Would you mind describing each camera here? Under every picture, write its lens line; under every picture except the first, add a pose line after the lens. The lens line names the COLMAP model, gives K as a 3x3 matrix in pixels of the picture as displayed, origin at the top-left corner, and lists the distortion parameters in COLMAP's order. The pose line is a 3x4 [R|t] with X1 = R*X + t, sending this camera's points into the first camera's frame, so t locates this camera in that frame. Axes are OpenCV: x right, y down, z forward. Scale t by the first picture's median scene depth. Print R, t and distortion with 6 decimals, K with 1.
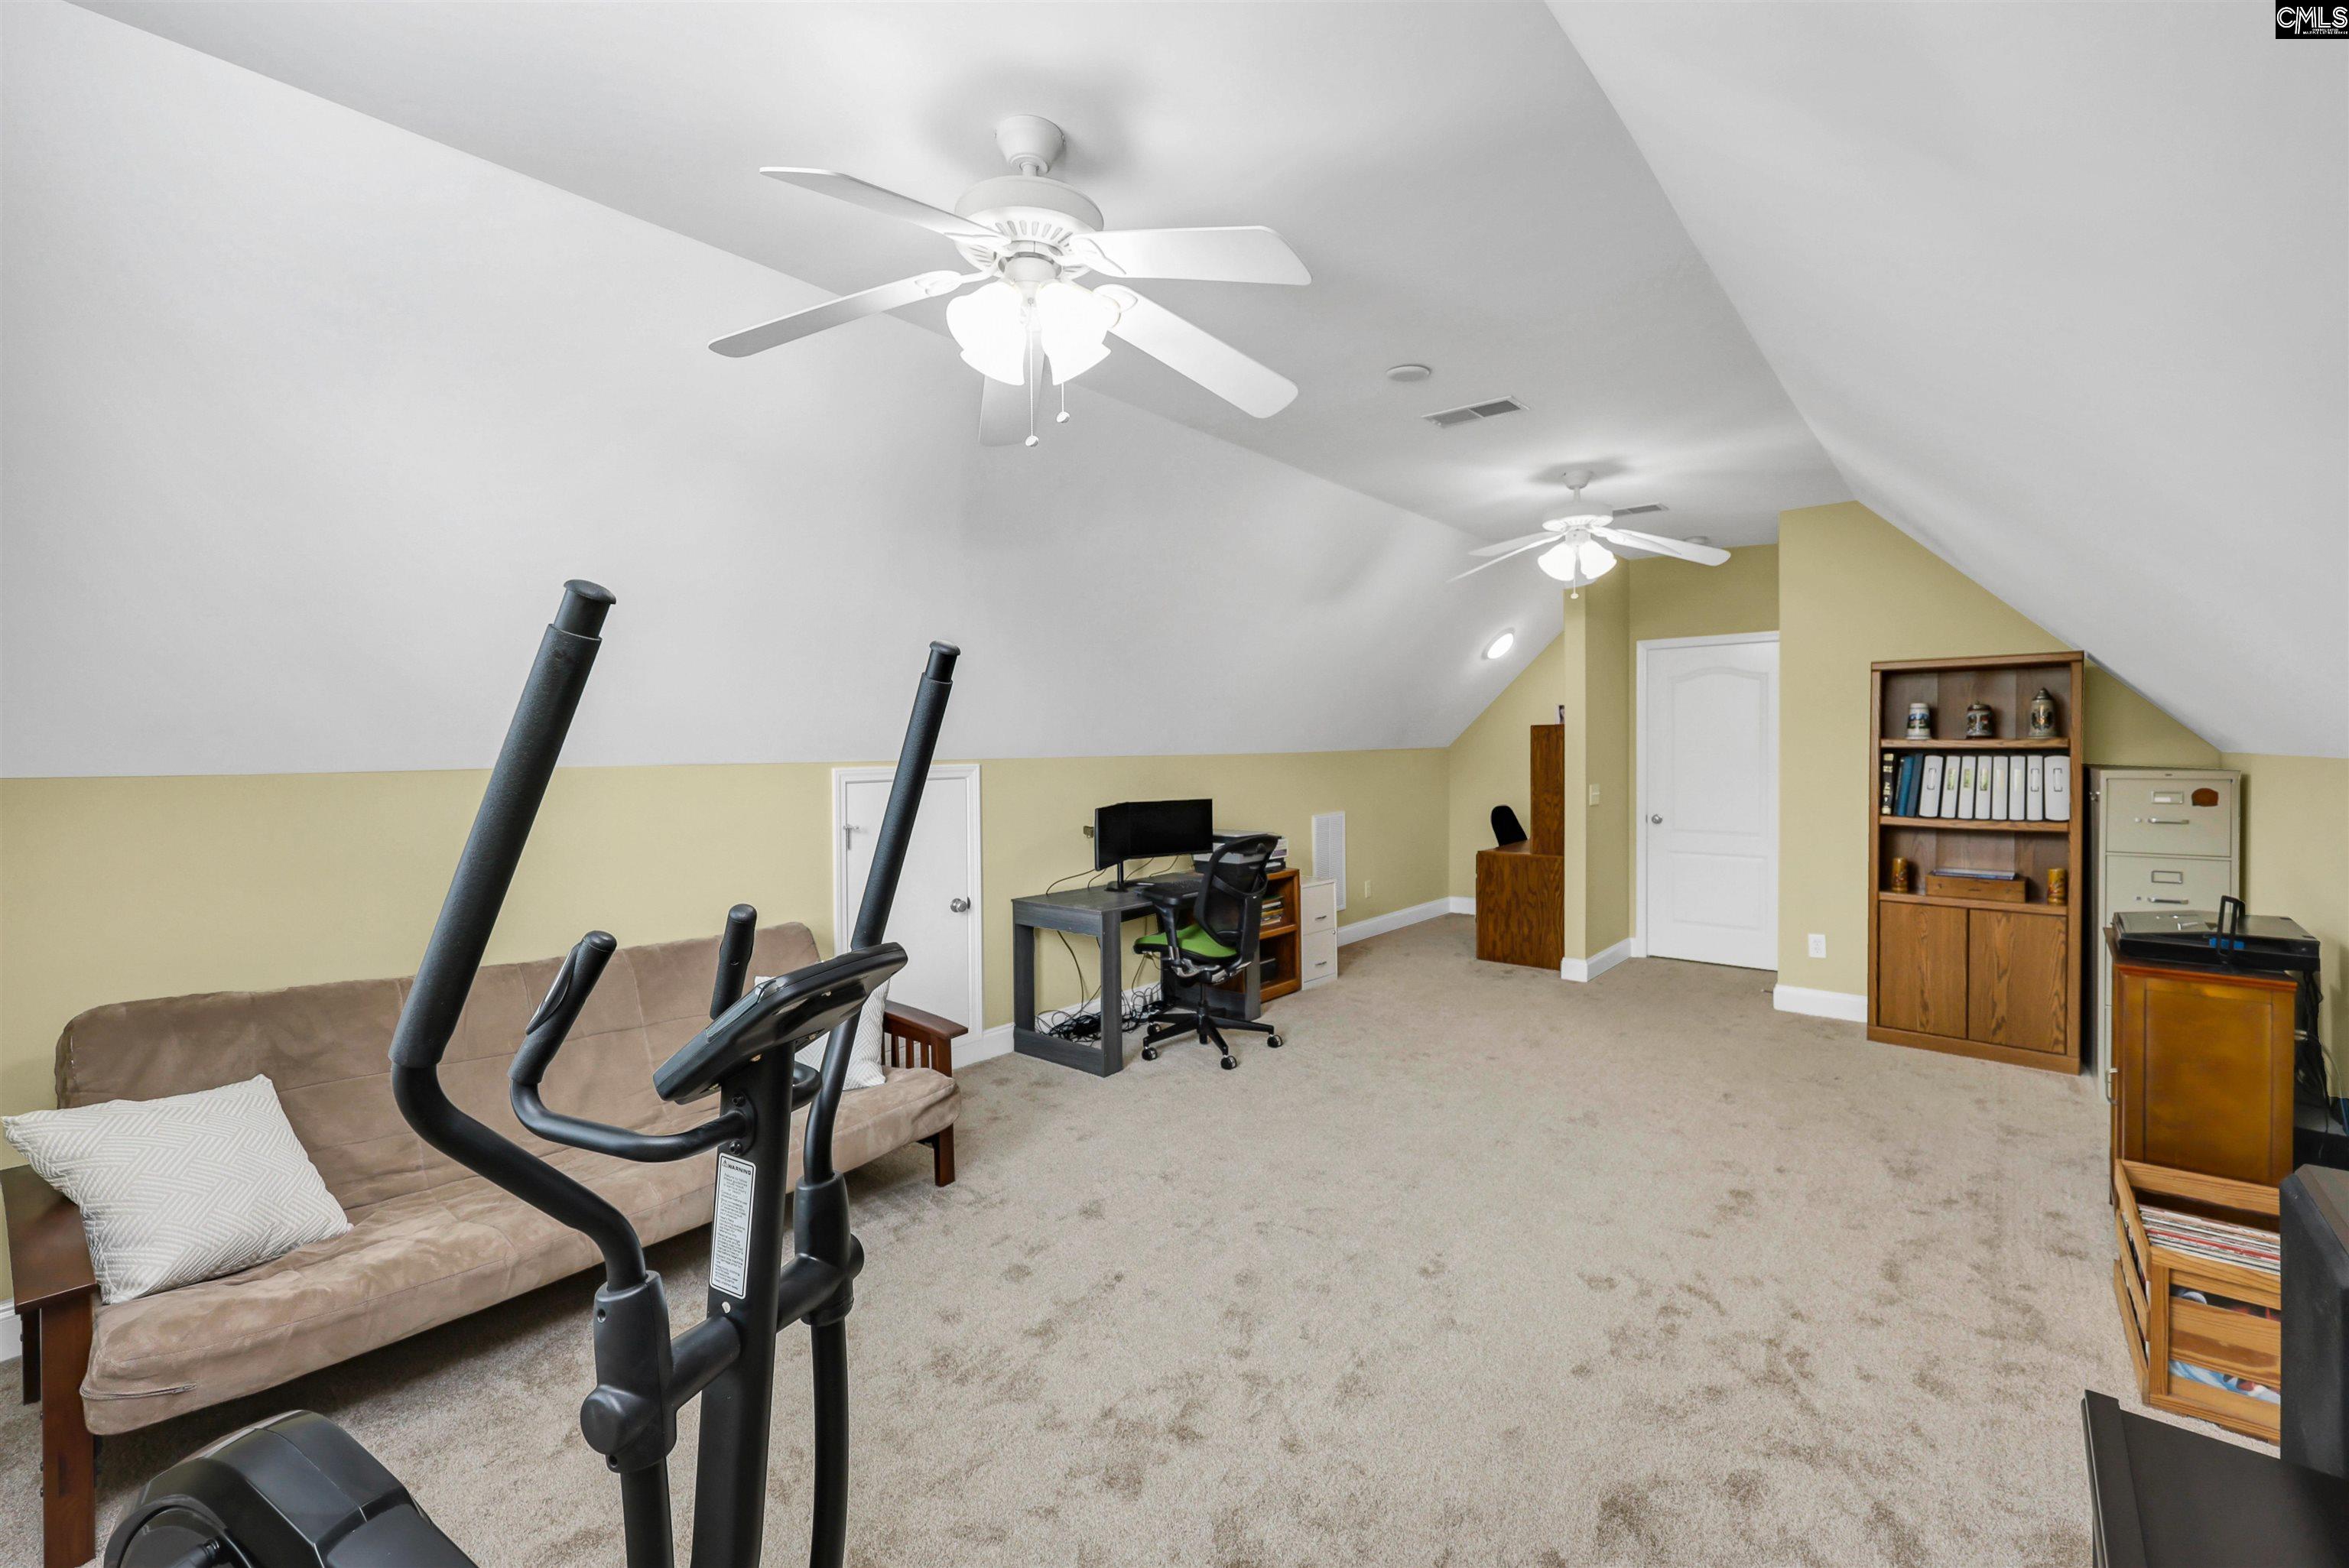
lens RADIAL K [[983.4, 0, 1172.6], [0, 983.4, 767.9], [0, 0, 1]] dist [0.011238, 0.000301]
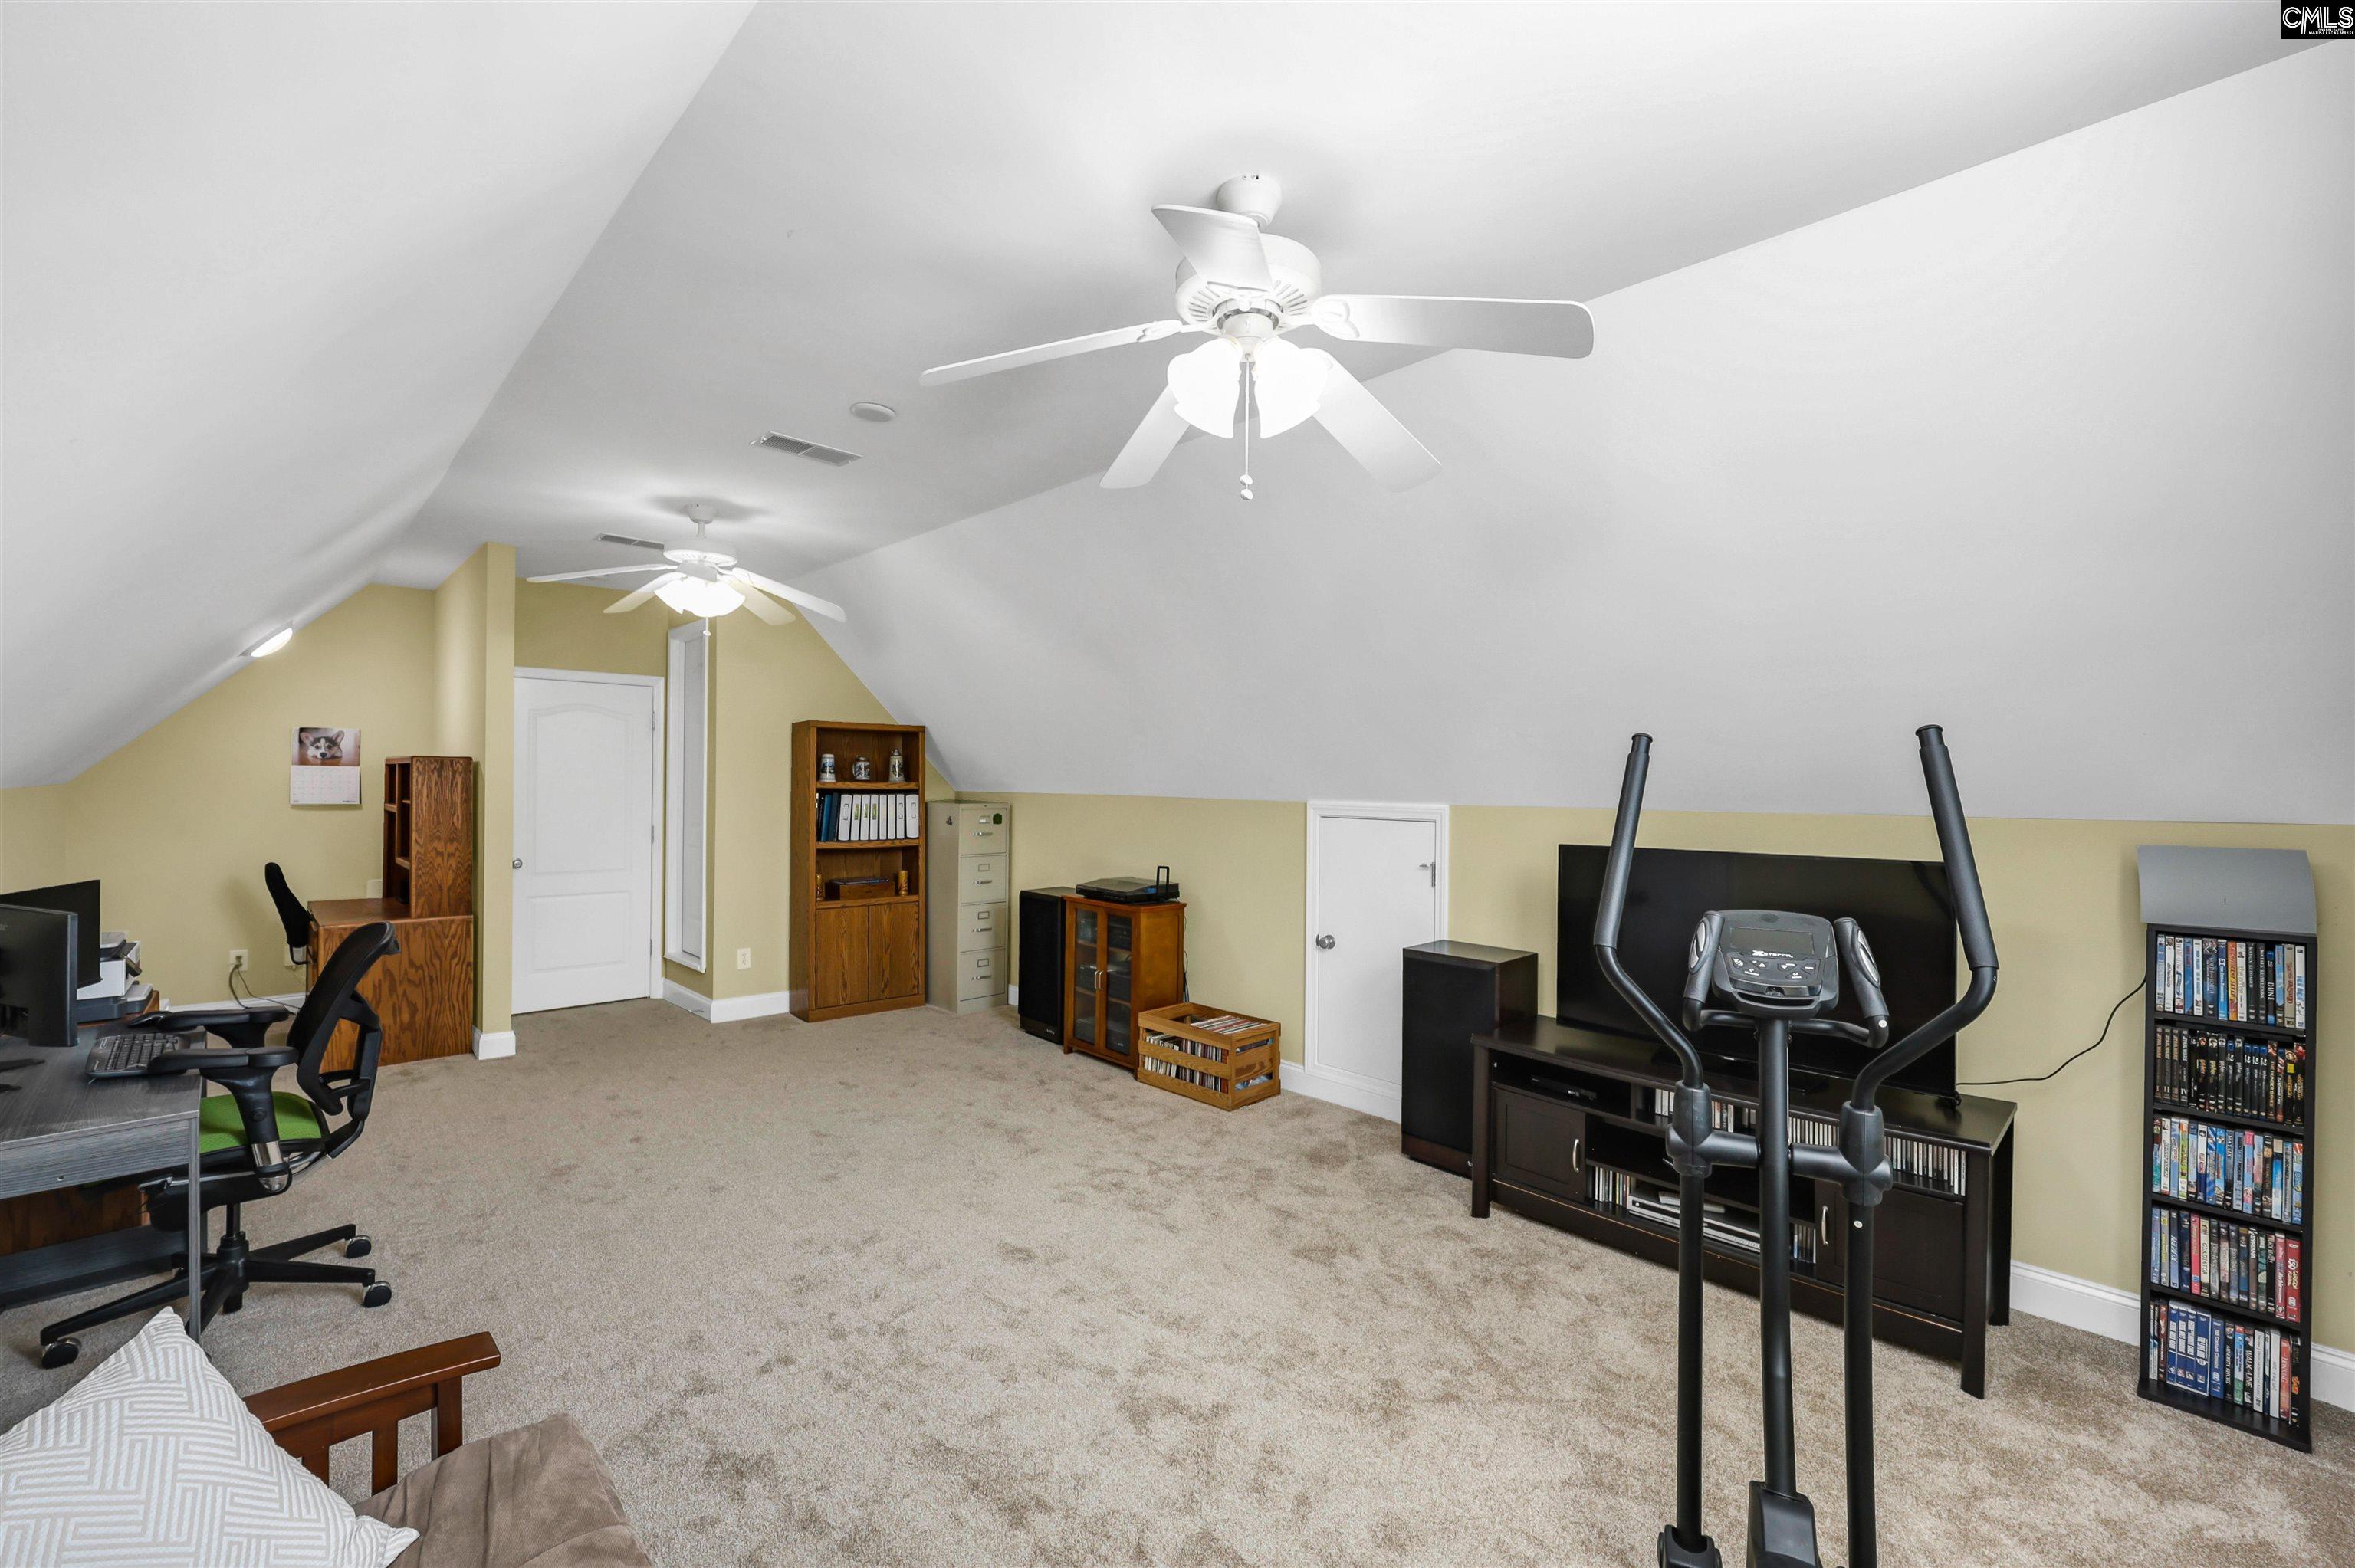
lens RADIAL K [[985.9, 0, 1175.9], [0, 985.9, 785.0], [0, 0, 1]] dist [0.011238, 0.000301]
pose [[0.106715, 0.004767, 0.994278, -0.517270], [0.010771, 0.999924, -0.005950, -0.012654], [-0.994231, 0.011345, 0.106655, 0.429049]]
